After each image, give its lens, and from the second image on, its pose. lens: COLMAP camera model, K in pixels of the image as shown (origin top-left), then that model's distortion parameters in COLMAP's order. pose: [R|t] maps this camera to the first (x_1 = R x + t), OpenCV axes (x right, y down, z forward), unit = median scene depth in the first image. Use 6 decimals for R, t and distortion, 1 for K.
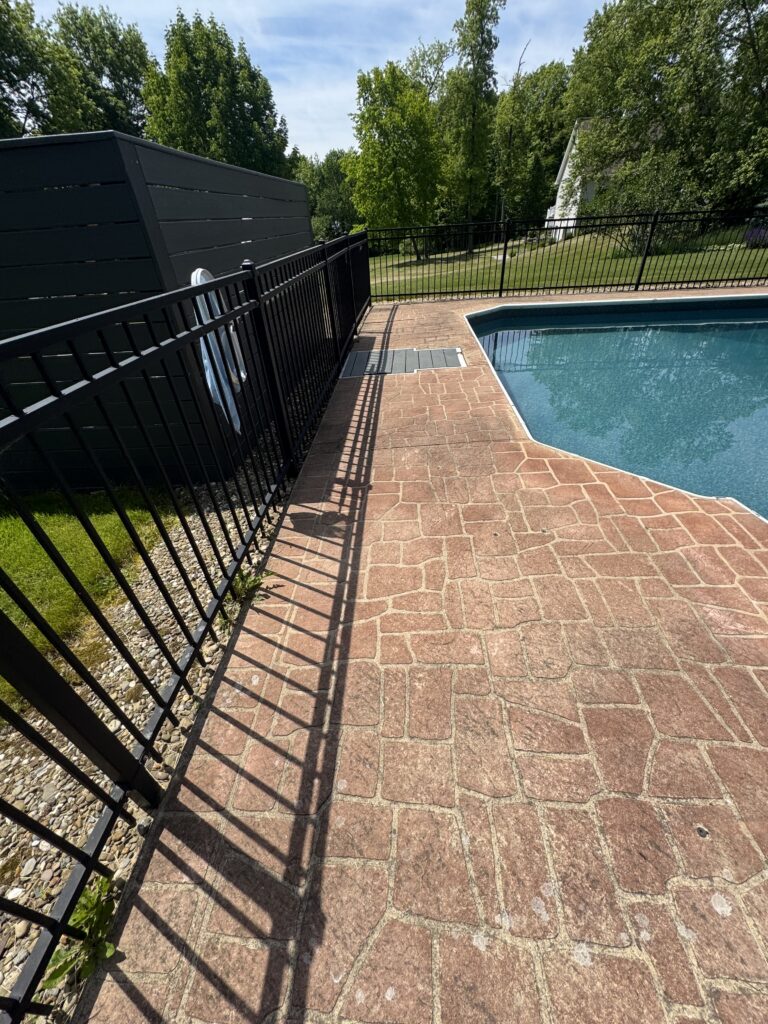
lens RADIAL K [[406.9, 0, 384.3], [0, 406.9, 513.6], [0, 0, 1]] dist [-0.002495, 0.000135]
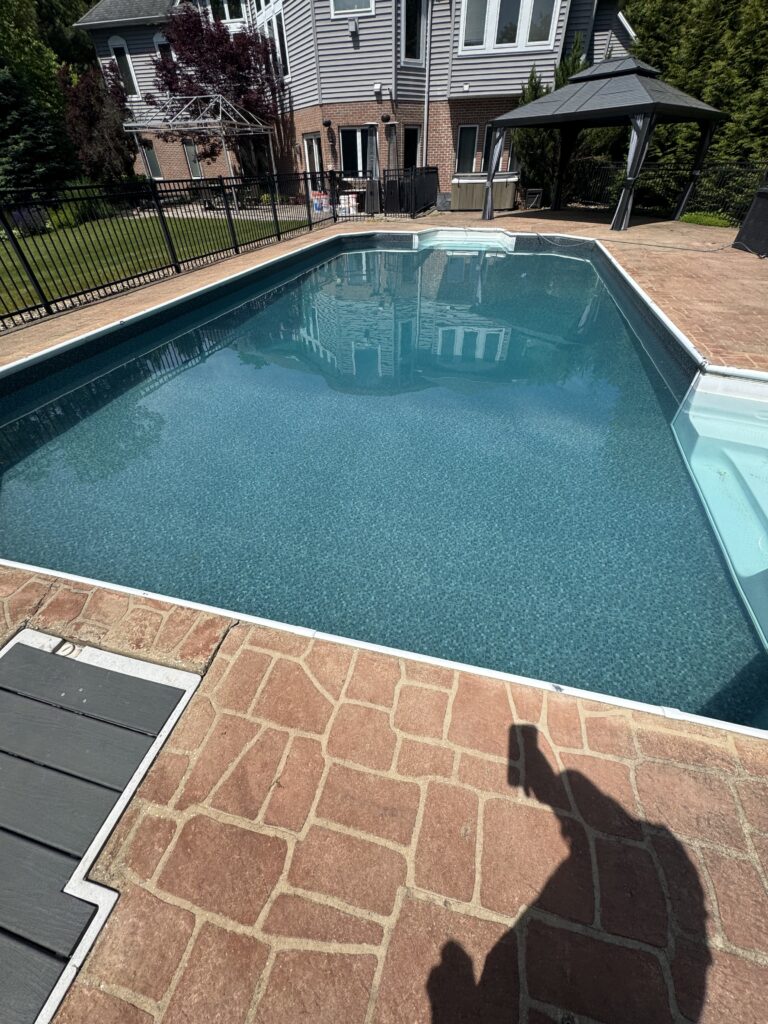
lens RADIAL K [[406.9, 0, 384.3], [0, 406.9, 513.6], [0, 0, 1]] dist [-0.002495, 0.000135]
pose [[0.204619, -0.607259, 0.767702, 0.060432], [0.586777, 0.703852, 0.400356, -0.495775], [-0.783469, 0.368549, 0.500348, 0.666342]]
